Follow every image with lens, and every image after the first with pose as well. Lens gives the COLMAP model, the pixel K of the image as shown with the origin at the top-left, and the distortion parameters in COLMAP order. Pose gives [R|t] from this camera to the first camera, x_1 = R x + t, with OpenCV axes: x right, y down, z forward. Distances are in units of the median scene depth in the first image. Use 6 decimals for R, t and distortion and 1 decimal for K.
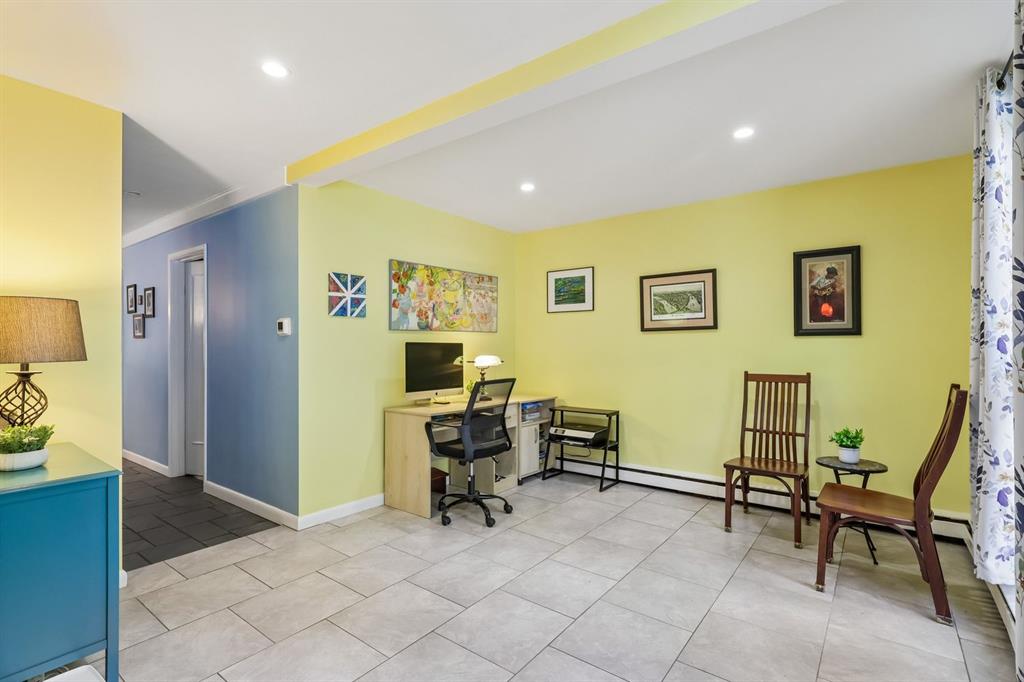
lens RADIAL K [[488.6, 0, 515.4], [0, 488.6, 342.1], [0, 0, 1]] dist [-0.002883, -0.000267]
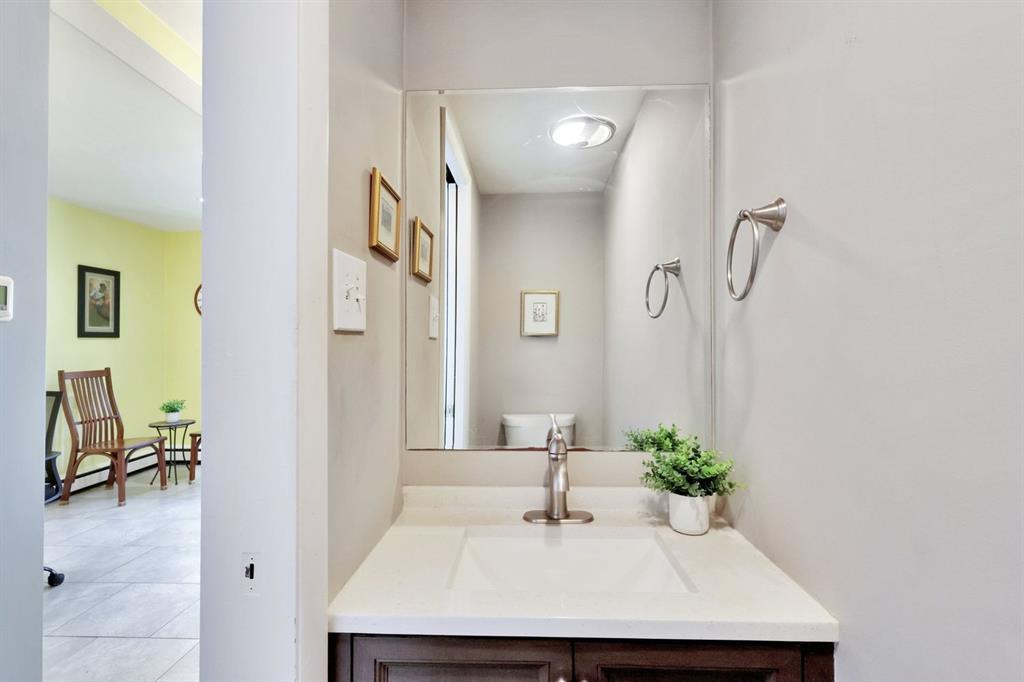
lens RADIAL K [[488.6, 0, 512.6], [0, 488.6, 340.5], [0, 0, 1]] dist [-0.002883, -0.000267]
pose [[-0.578337, 0.001121, 0.815797, -0.998435], [-0.003536, 0.999986, -0.003881, -0.004683], [-0.815790, -0.005129, -0.578325, 0.865962]]
